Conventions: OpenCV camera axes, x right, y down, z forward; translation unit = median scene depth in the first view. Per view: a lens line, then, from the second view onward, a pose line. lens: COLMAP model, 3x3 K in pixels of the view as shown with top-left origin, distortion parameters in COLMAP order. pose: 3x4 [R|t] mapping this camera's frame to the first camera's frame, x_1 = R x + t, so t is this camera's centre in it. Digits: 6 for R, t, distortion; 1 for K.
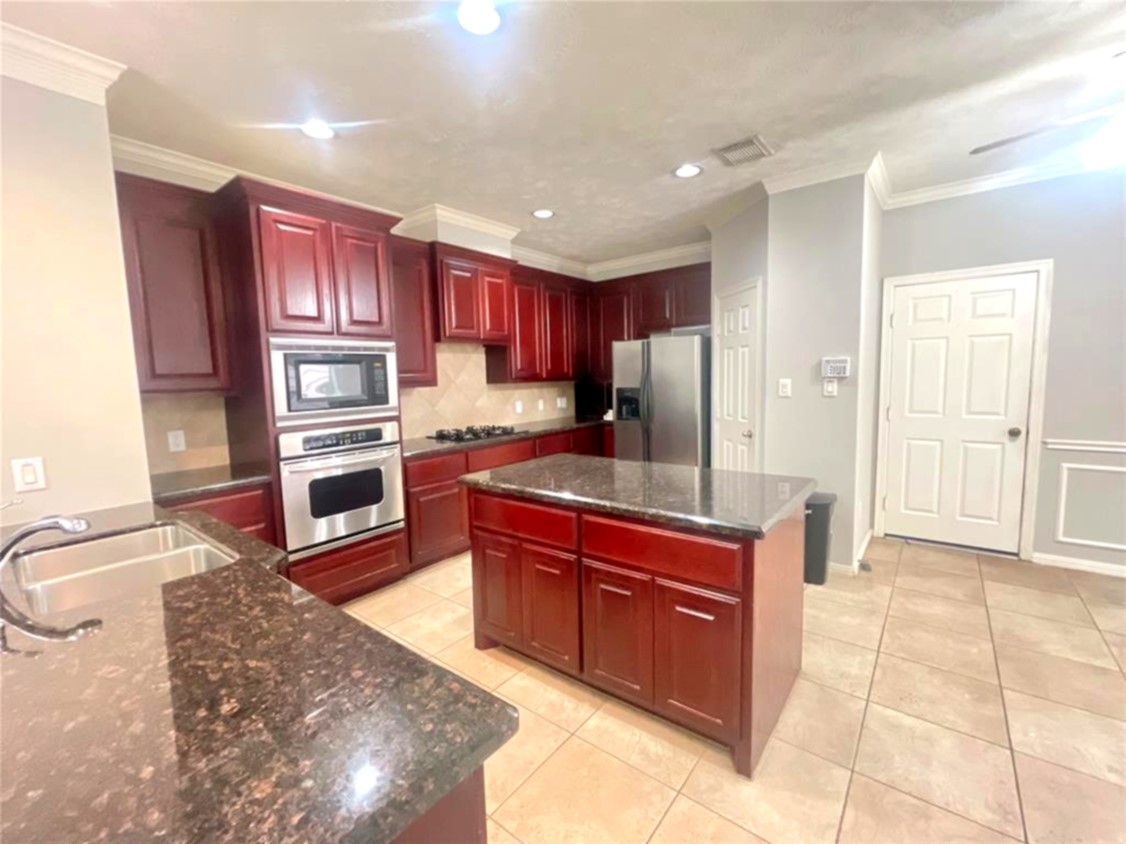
lens RADIAL K [[480.2, 0, 566.6], [0, 480.2, 418.9], [0, 0, 1]] dist [0.004840, 0.000591]
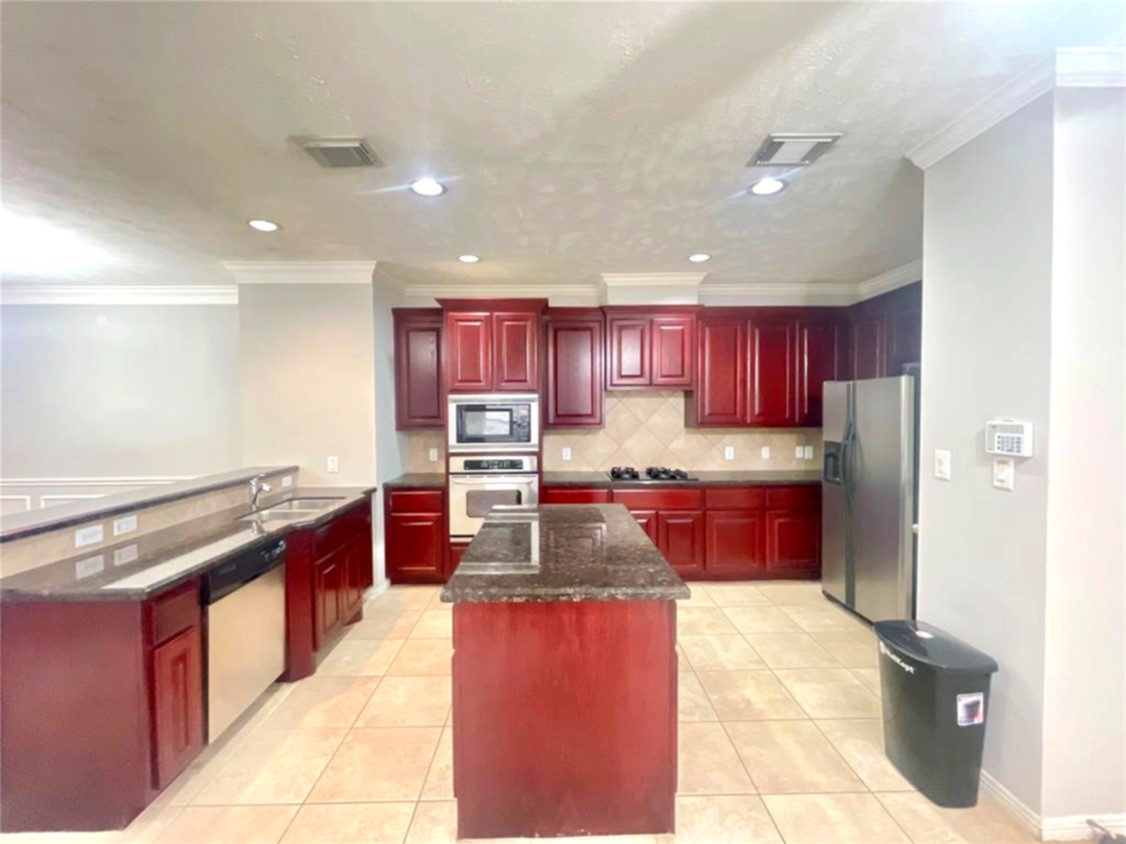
lens RADIAL K [[480.2, 0, 563.7], [0, 480.2, 422.2], [0, 0, 1]] dist [0.004840, 0.000591]
pose [[0.637506, 0.045811, -0.769082, 0.661476], [-0.083775, 0.996434, -0.010089, -0.076926], [0.765877, 0.070862, 0.639070, 0.234453]]
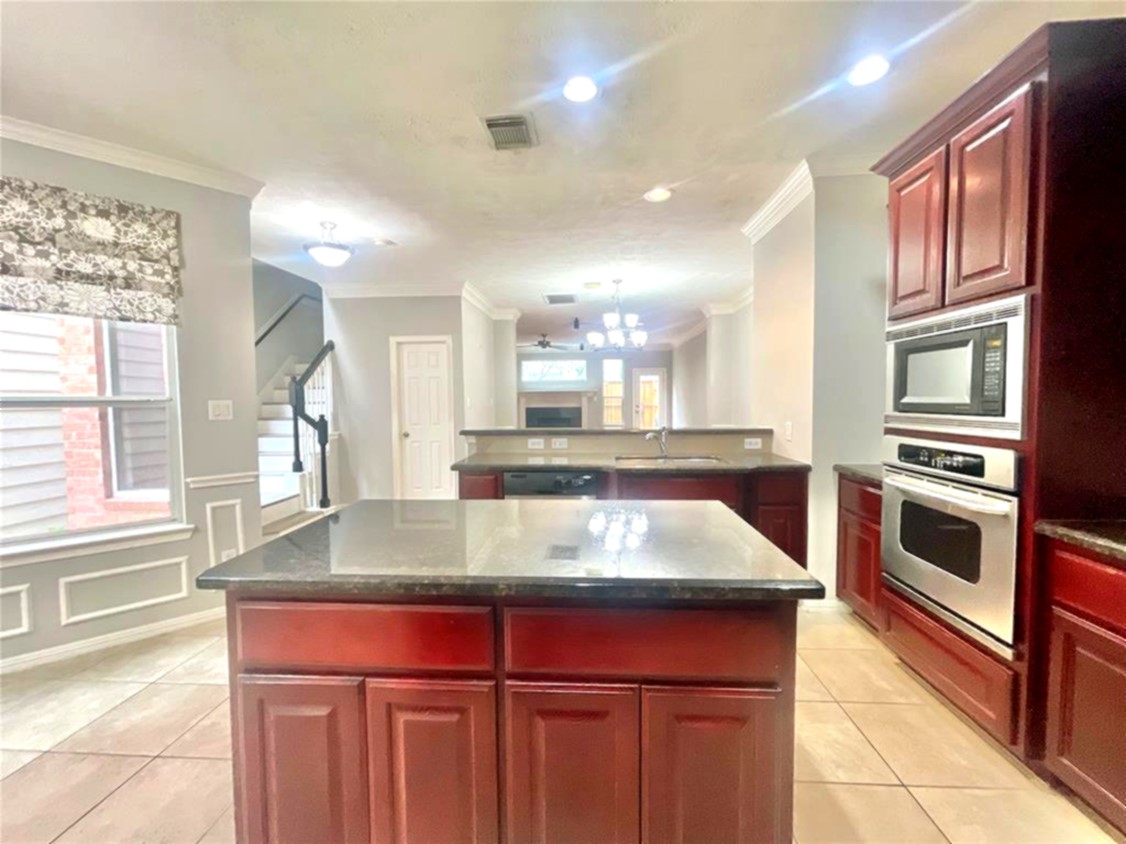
lens RADIAL K [[480.2, 0, 560.3], [0, 480.2, 422.3], [0, 0, 1]] dist [0.004840, 0.000591]
pose [[-0.819766, 0.063976, -0.569114, 0.326900], [-0.023050, 0.989250, 0.144406, -0.087136], [0.572234, 0.131497, -0.809479, 1.122463]]
